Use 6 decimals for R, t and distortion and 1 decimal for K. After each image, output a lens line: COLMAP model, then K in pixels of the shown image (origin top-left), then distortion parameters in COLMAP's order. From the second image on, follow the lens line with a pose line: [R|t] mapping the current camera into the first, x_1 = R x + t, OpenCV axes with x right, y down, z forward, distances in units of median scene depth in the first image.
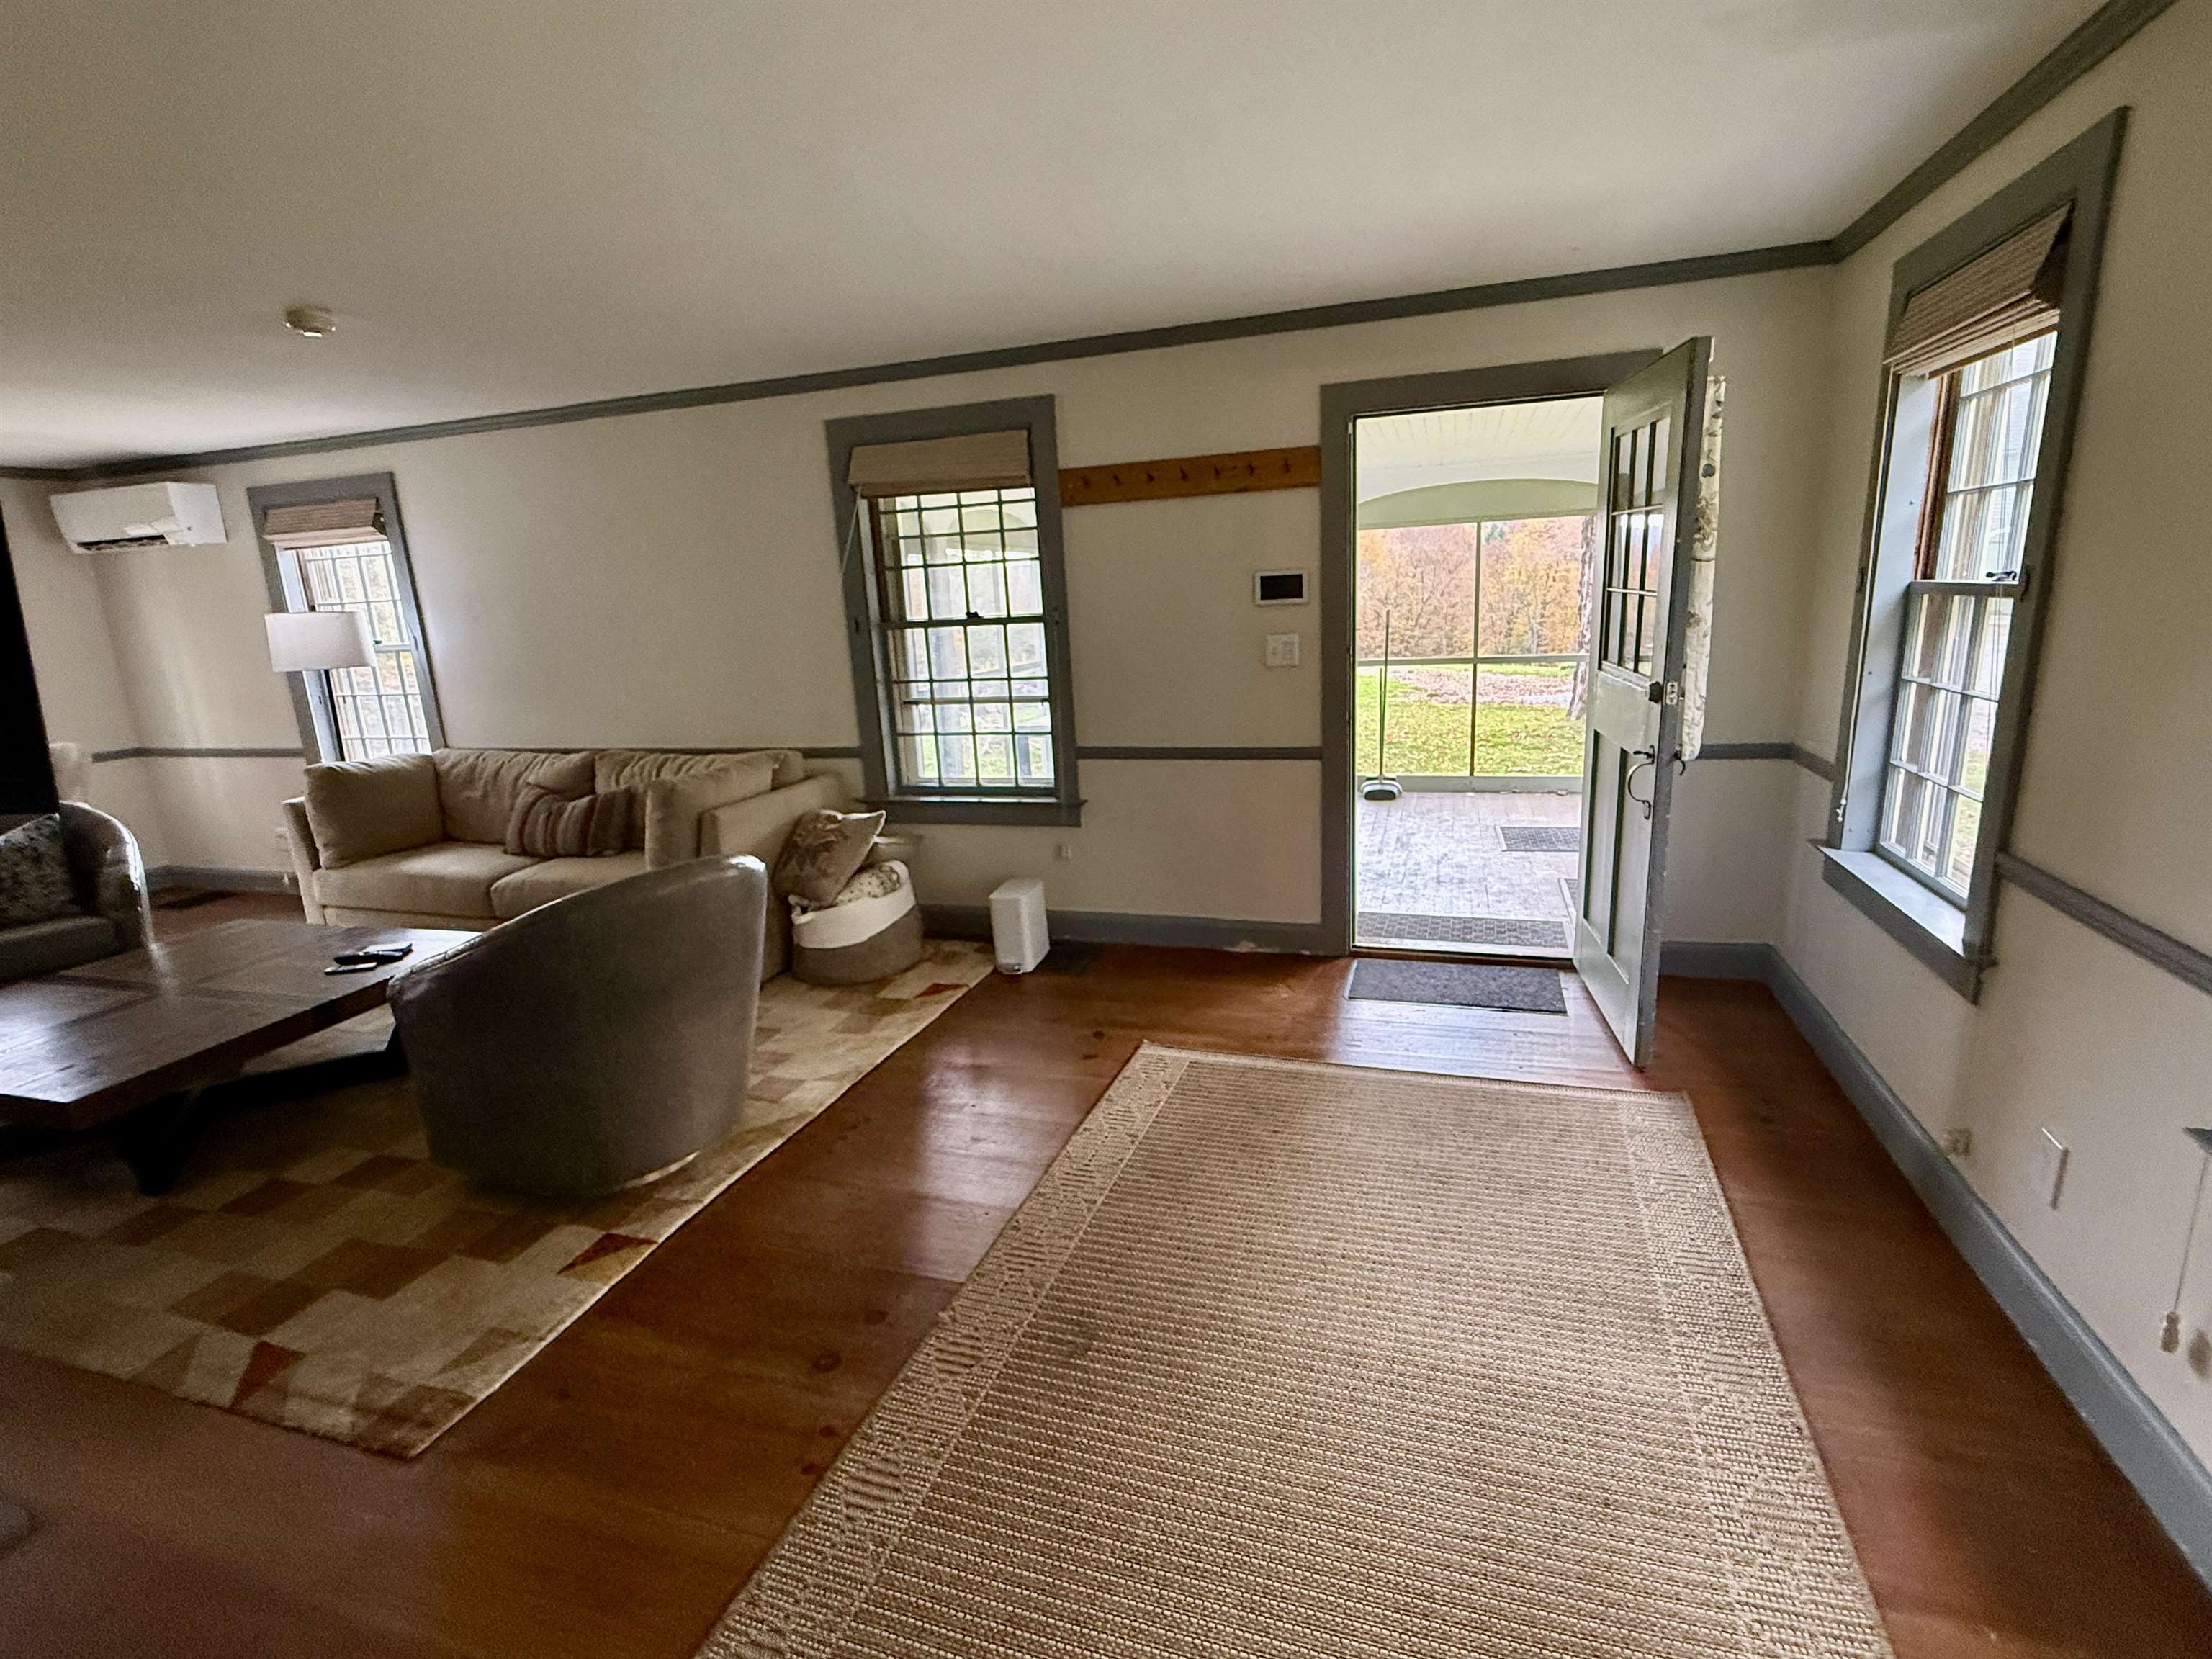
lens RADIAL K [[1057.7, 0, 1097.5], [0, 1057.7, 840.1], [0, 0, 1]] dist [0.002085, -0.000717]
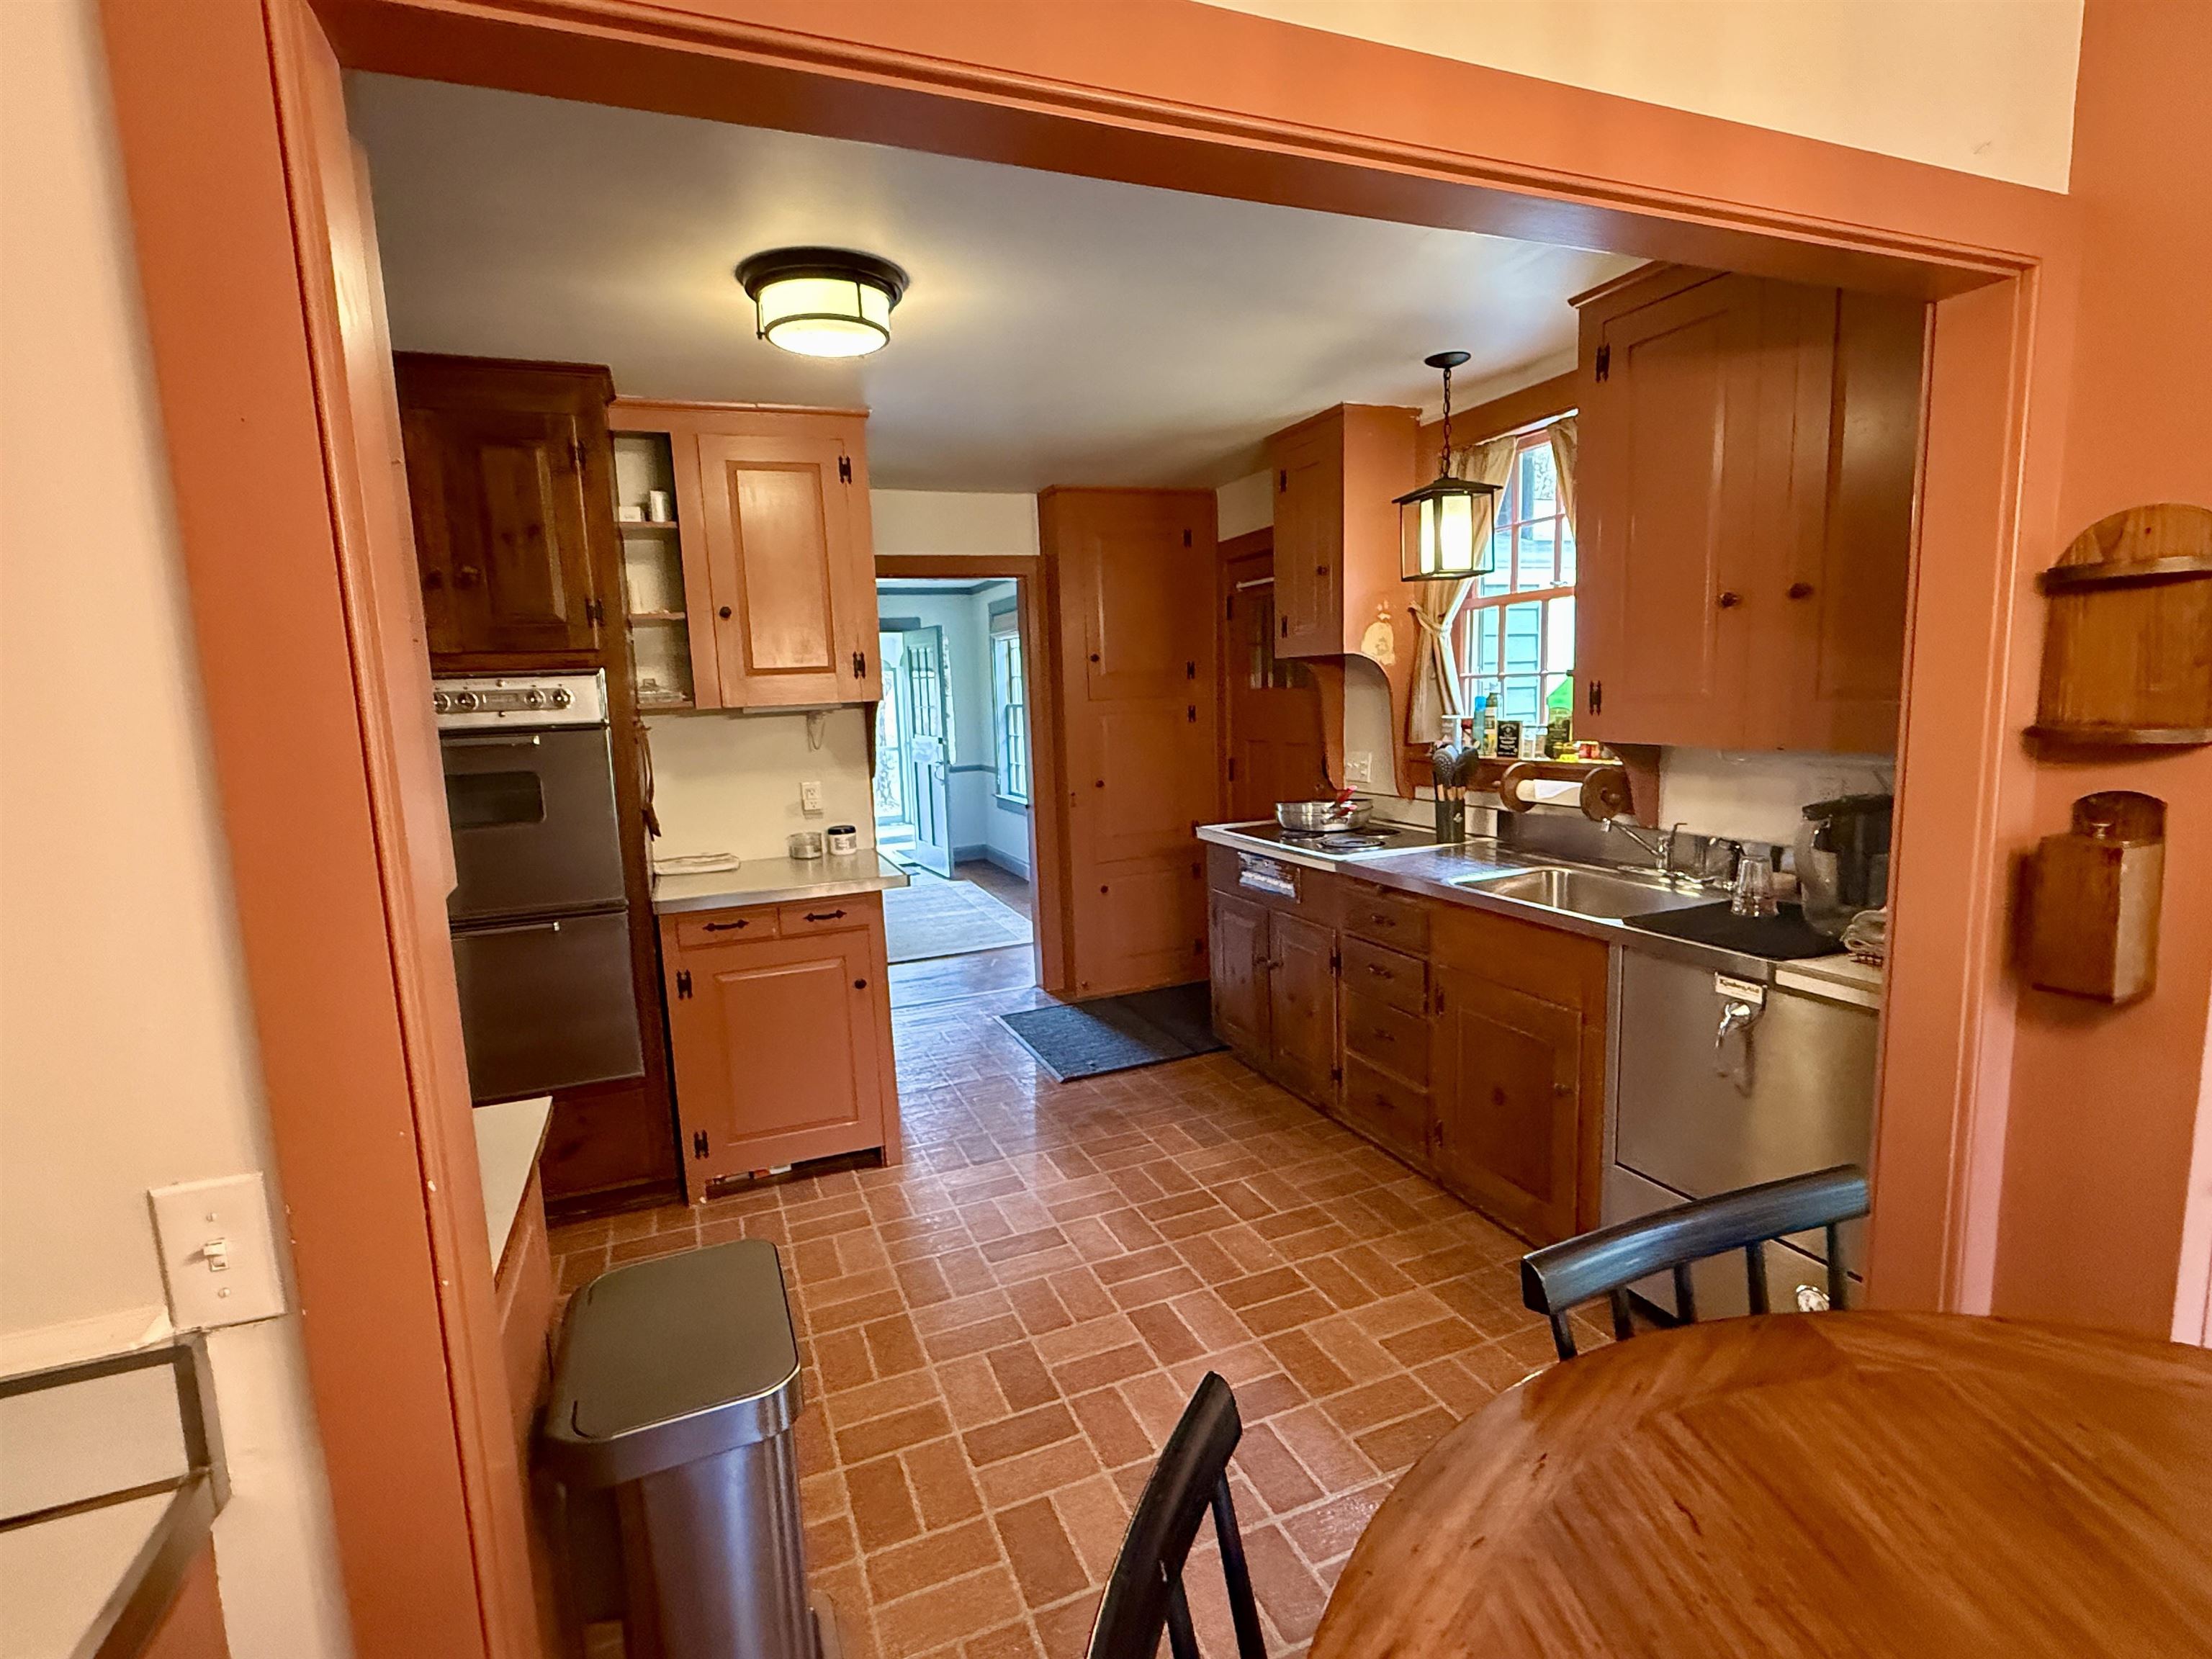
lens RADIAL K [[1057.7, 0, 1102.1], [0, 1057.7, 837.9], [0, 0, 1]] dist [0.002085, -0.000717]
pose [[0.755563, -0.066000, 0.651743, -1.019889], [0.146545, 0.986726, -0.069967, 0.382689], [-0.638474, 0.148374, 0.755206, -1.396265]]
